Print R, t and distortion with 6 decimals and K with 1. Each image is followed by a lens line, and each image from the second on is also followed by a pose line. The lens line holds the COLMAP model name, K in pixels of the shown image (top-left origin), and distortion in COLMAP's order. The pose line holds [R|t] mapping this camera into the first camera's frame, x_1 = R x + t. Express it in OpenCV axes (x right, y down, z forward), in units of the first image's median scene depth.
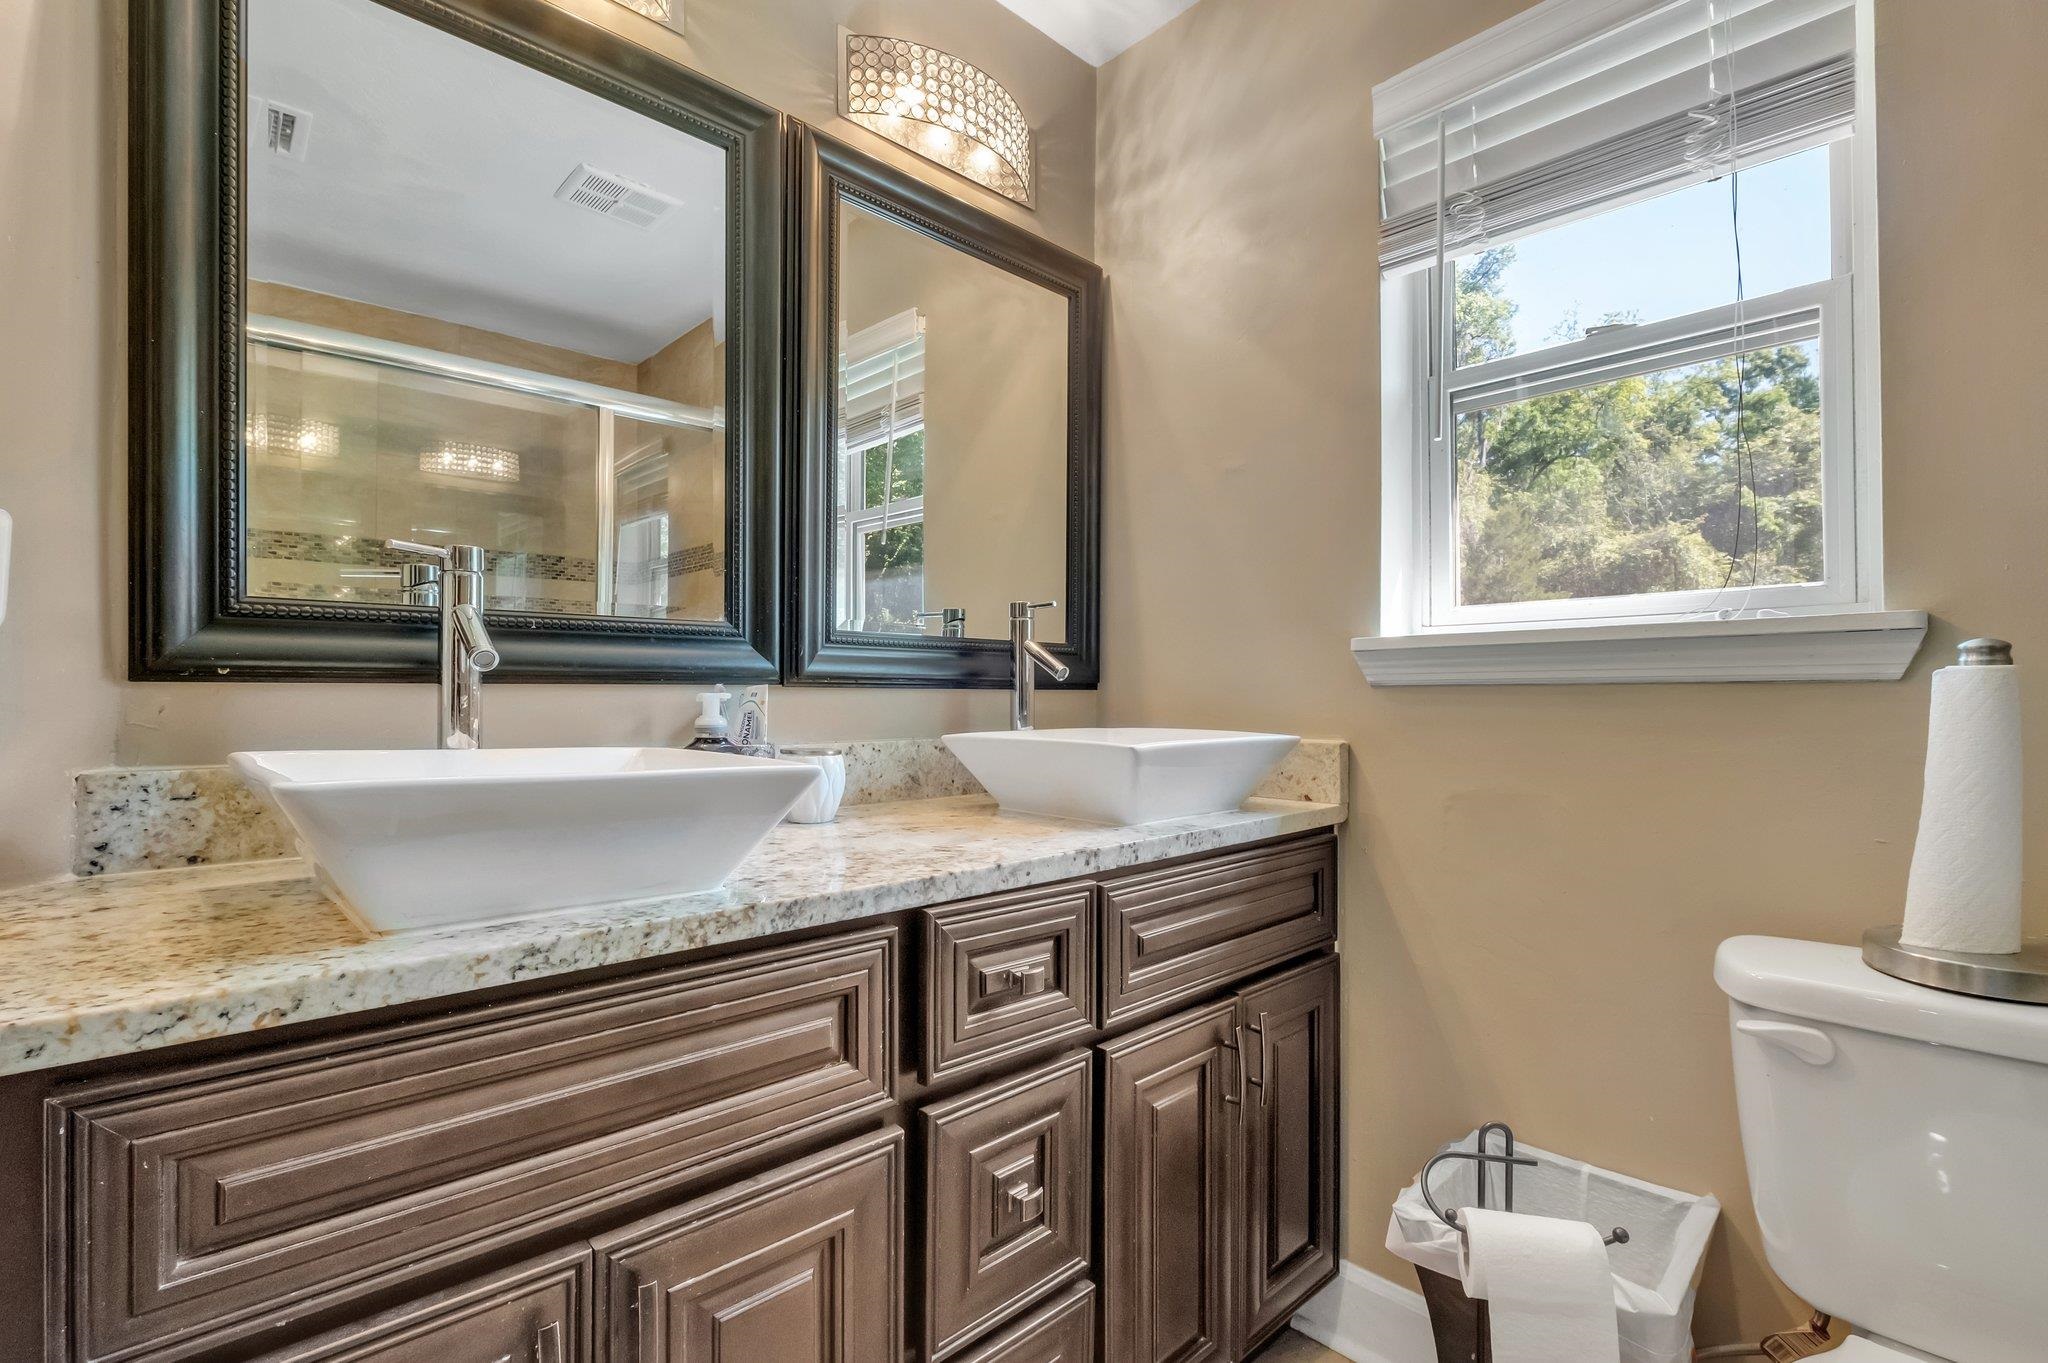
lens RADIAL K [[904.3, 0, 1007.8], [0, 904.3, 676.7], [0, 0, 1]] dist [-0.002283, -0.000830]
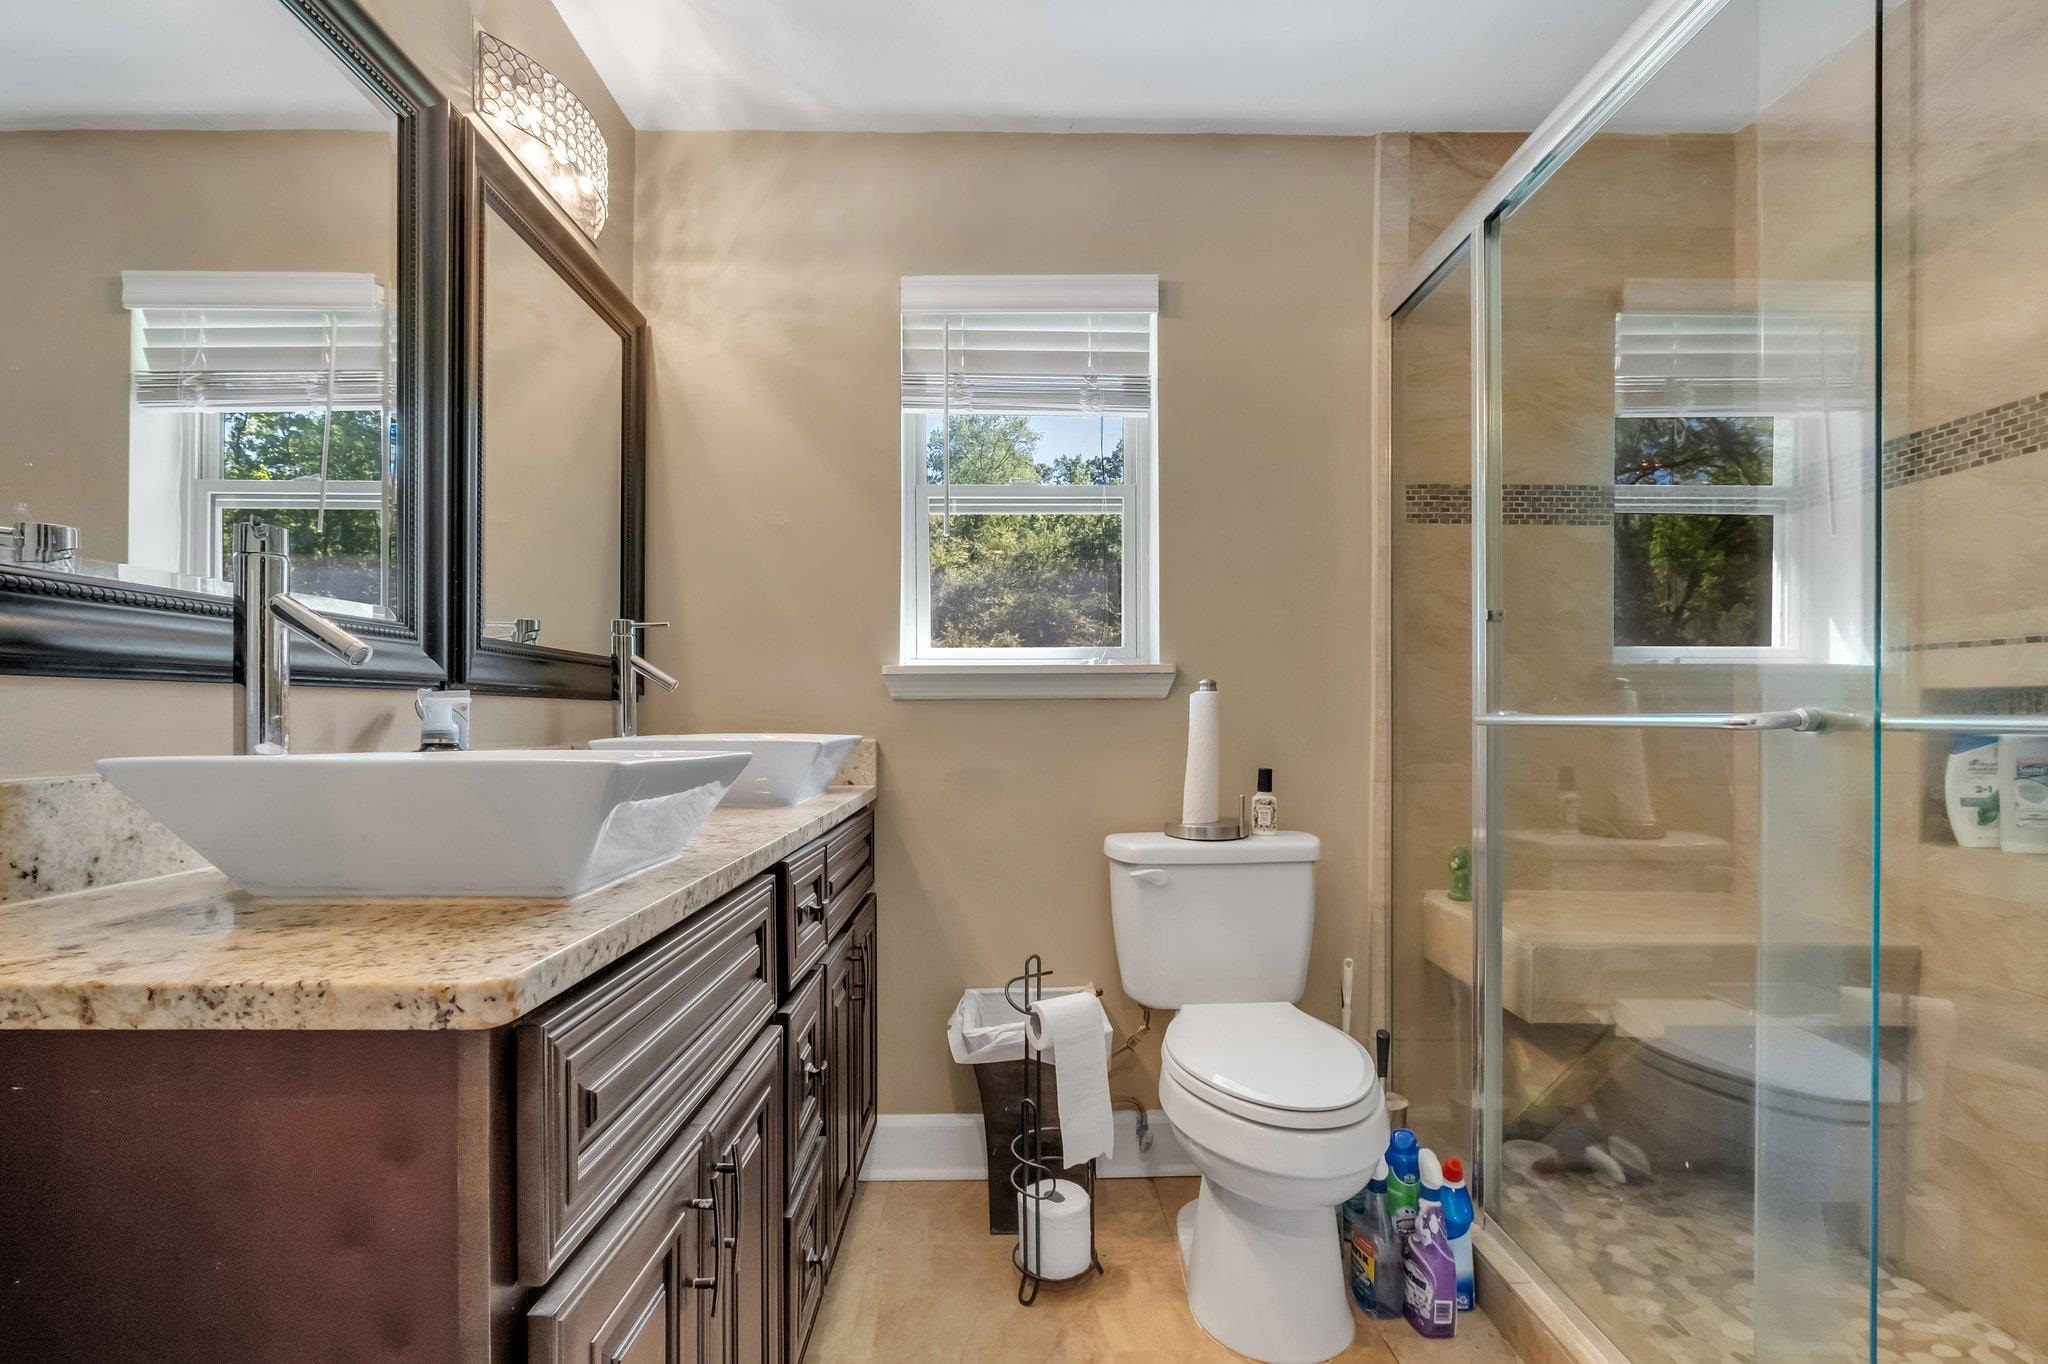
lens RADIAL K [[849.1, 0, 1018.2], [0, 849.1, 694.9], [0, 0, 1]] dist [-0.001594, -0.000154]
pose [[0.698281, 0.013225, 0.715701, -0.566556], [-0.014022, 0.999890, -0.004796, 0.009264], [-0.715686, -0.006686, 0.698390, -0.088050]]
